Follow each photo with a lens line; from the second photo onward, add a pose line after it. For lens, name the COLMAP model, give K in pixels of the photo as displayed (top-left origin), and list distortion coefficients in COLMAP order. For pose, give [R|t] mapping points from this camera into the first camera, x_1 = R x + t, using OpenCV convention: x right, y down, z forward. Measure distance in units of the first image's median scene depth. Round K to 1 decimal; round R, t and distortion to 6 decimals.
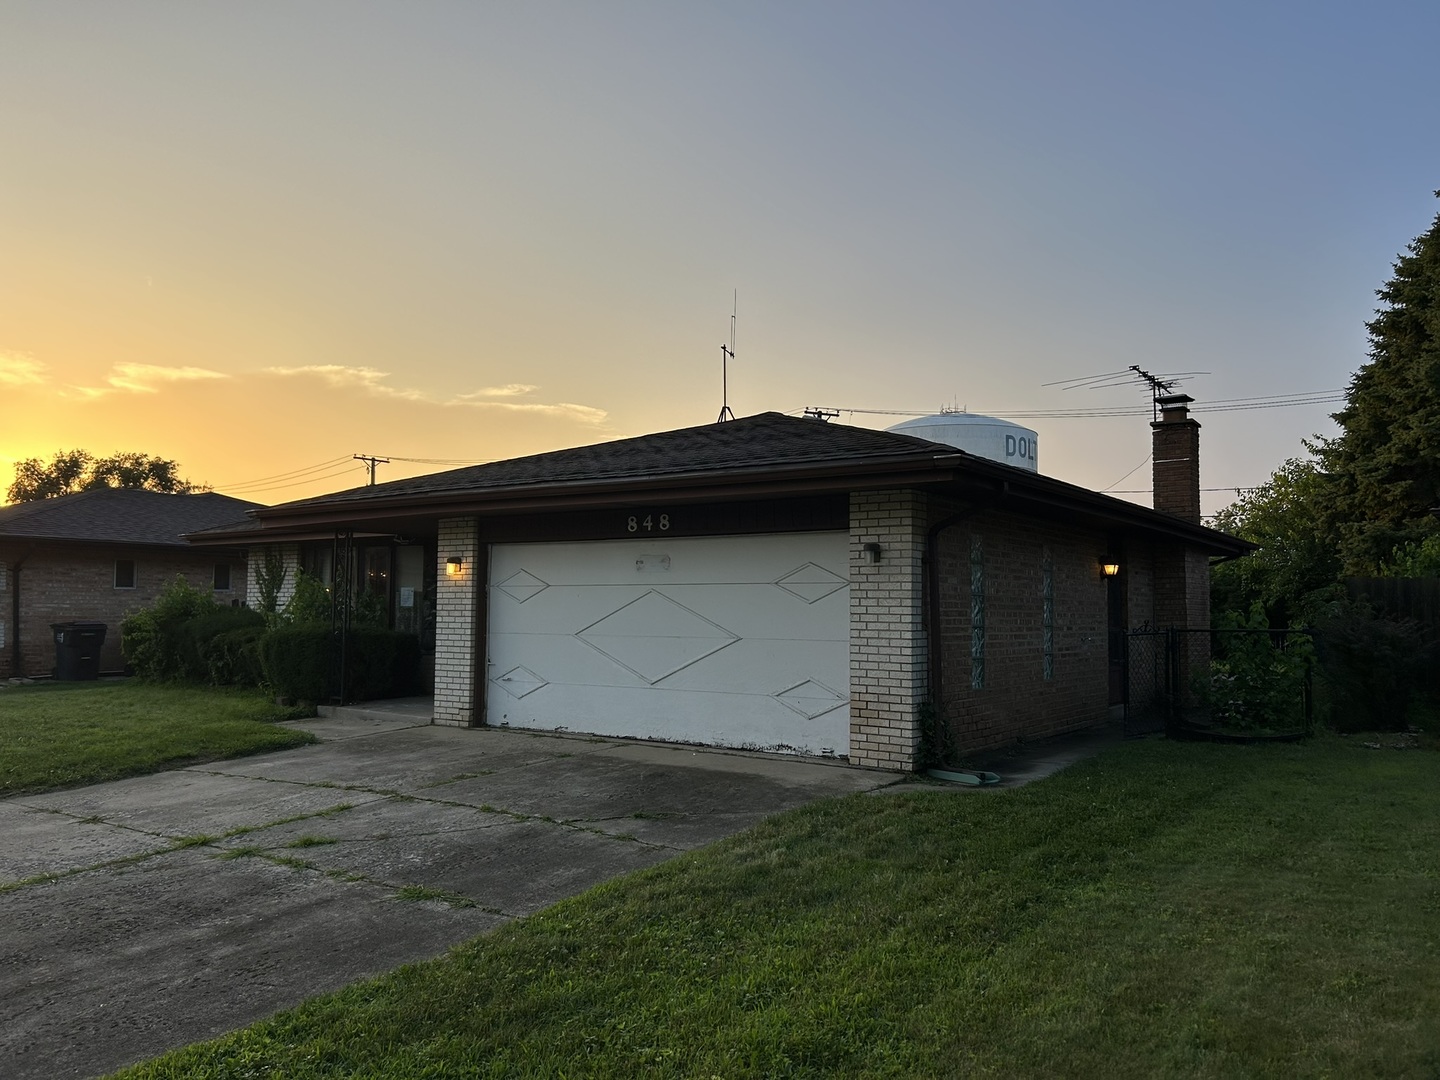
lens RADIAL K [[1083.2, 0, 728.1], [0, 1083.2, 539.4], [0, 0, 1]] dist [0.108206, -0.184991]
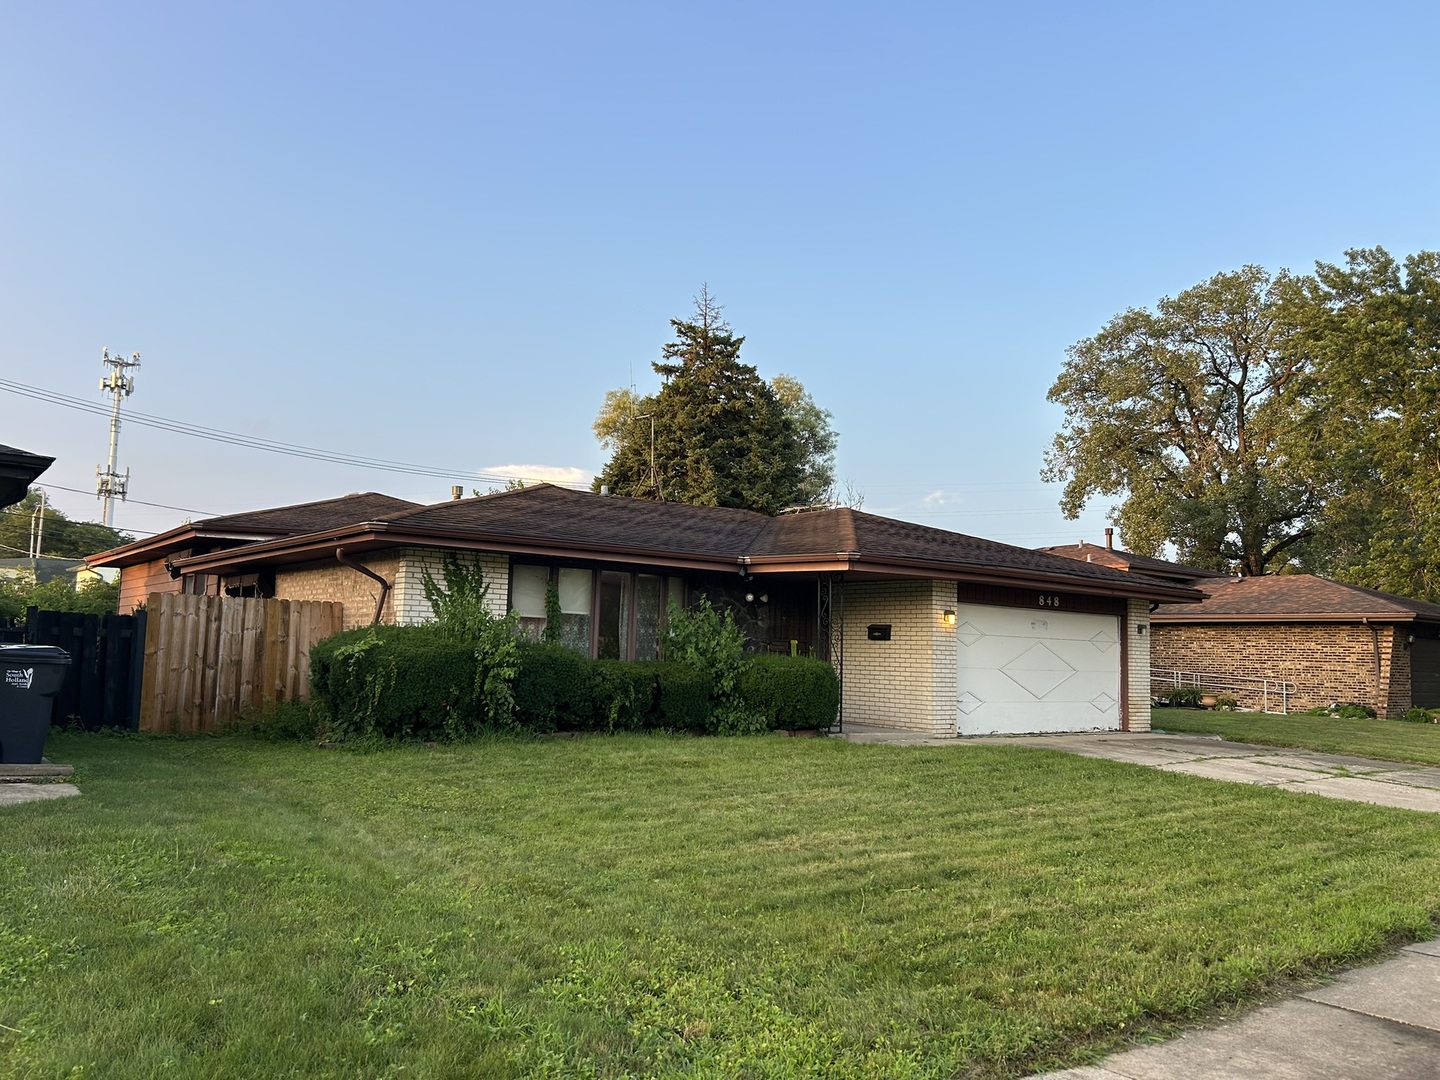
lens RADIAL K [[1083.2, 0, 728.1], [0, 1083.2, 539.4], [0, 0, 1]] dist [0.108206, -0.184991]
pose [[0.278200, 0.103831, 0.954895, -1.791526], [-0.087630, 0.992738, -0.082416, 0.071025], [-0.956517, -0.060749, 0.285279, 0.985038]]
